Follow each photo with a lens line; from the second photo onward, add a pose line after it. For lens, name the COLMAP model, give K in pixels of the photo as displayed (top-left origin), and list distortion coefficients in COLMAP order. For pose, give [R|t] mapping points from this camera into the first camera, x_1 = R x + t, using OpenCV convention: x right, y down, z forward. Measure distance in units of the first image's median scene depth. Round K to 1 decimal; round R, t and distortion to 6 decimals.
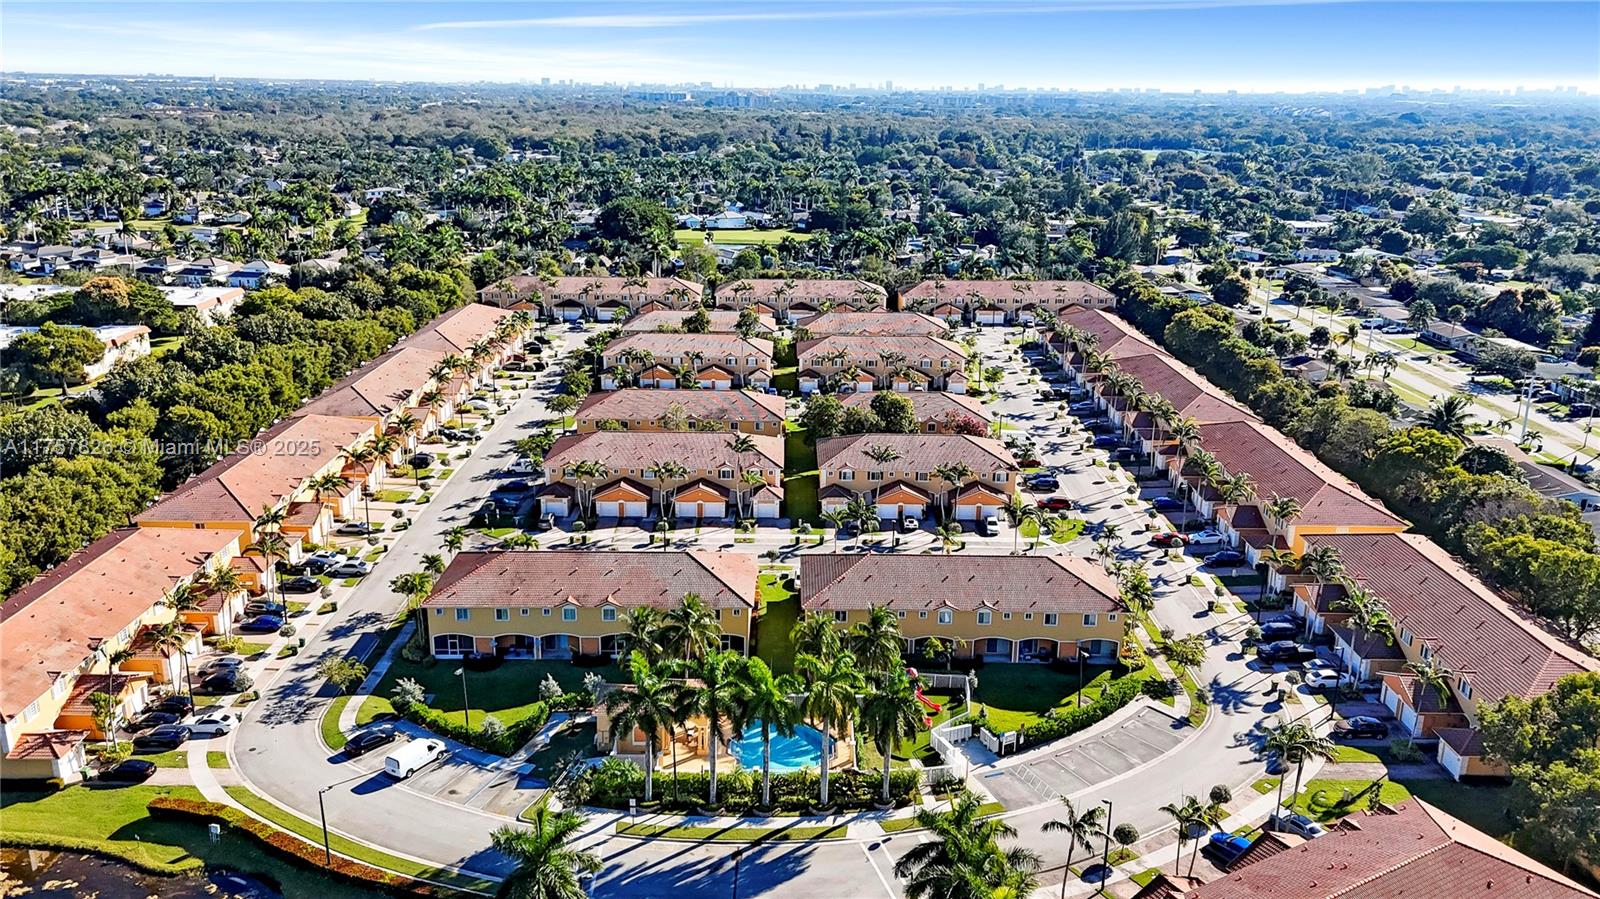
lens RADIAL K [[1197.8, 0, 800.0], [0, 1197.8, 449.5], [0, 0, 1]] dist [0.043896, -0.008843]
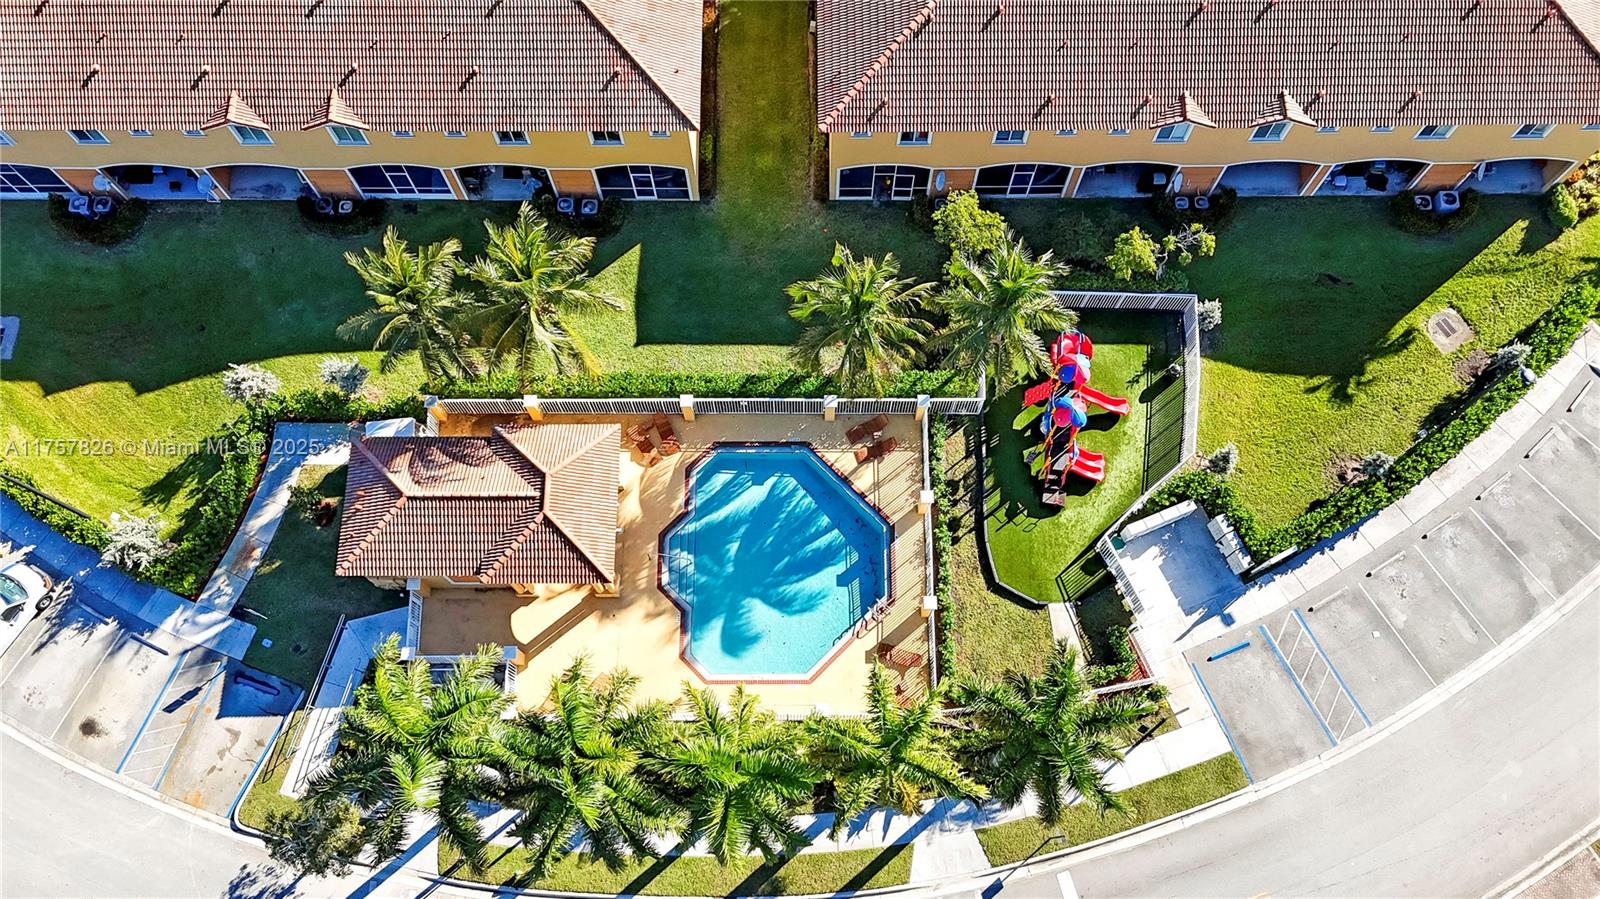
lens RADIAL K [[1197.8, 0, 800.0], [0, 1197.8, 449.5], [0, 0, 1]] dist [0.043896, -0.008843]
pose [[0.999739, -0.002933, -0.022650, 0.005068], [0.020292, 0.569191, 0.821955, -0.160342], [0.010482, -0.822200, 0.569102, 0.775577]]
